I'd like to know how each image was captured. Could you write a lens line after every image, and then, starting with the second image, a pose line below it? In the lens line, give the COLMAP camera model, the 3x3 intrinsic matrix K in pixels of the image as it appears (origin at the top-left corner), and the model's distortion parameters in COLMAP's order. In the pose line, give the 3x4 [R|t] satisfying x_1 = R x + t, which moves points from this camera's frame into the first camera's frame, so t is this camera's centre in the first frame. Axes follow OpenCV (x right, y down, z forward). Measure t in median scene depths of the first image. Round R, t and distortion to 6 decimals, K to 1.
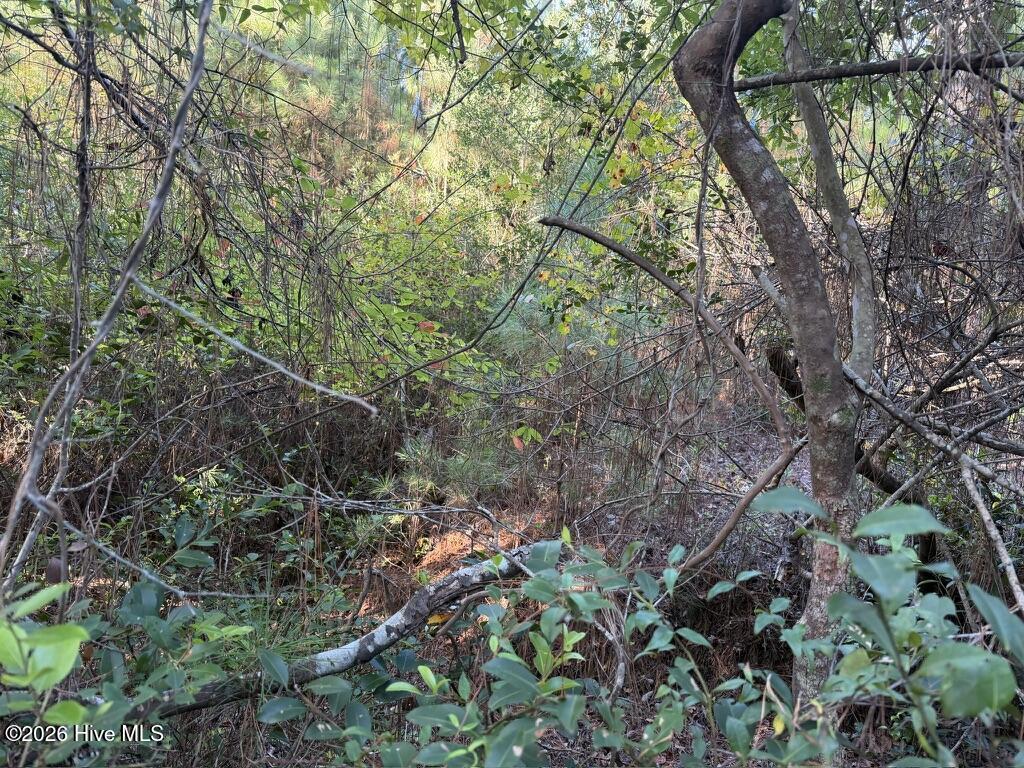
lens RADIAL K [[712.1, 0, 509.9], [0, 712.1, 385.4], [0, 0, 1]] dist [-0.003847, -0.001068]
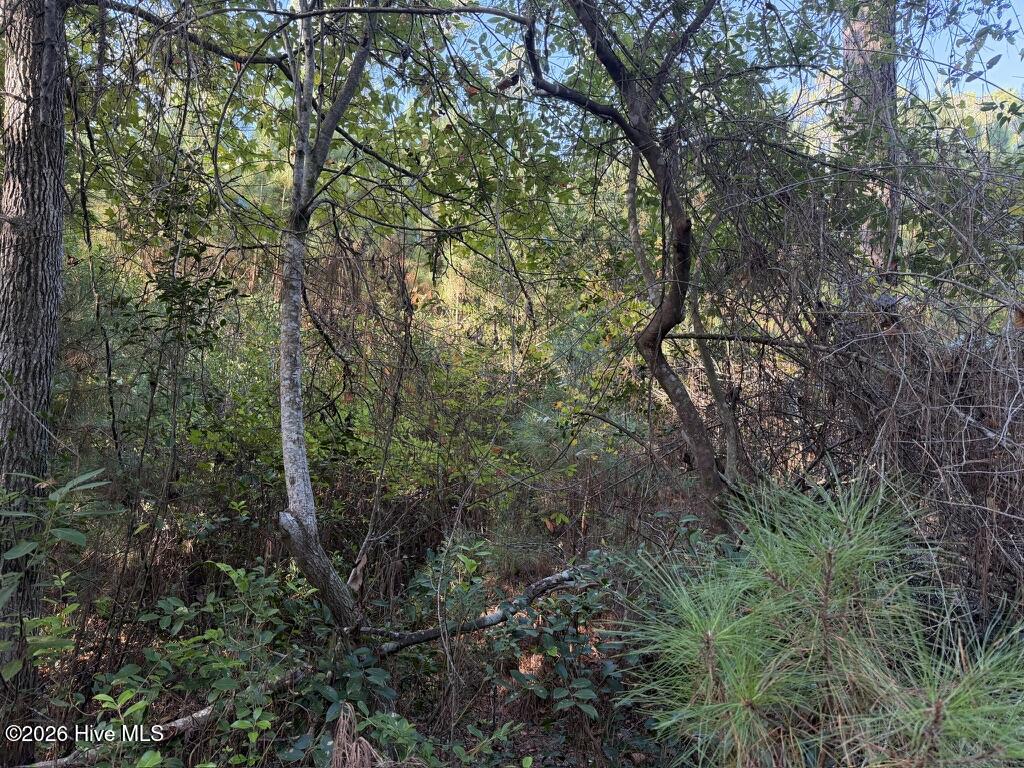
lens RADIAL K [[712.1, 0, 512.8], [0, 712.1, 381.5], [0, 0, 1]] dist [-0.003847, -0.001068]
pose [[0.999464, -0.028102, 0.016797, -0.089837], [0.030146, 0.990061, -0.137371, -0.013710], [-0.012770, 0.137803, 0.990377, -0.553035]]
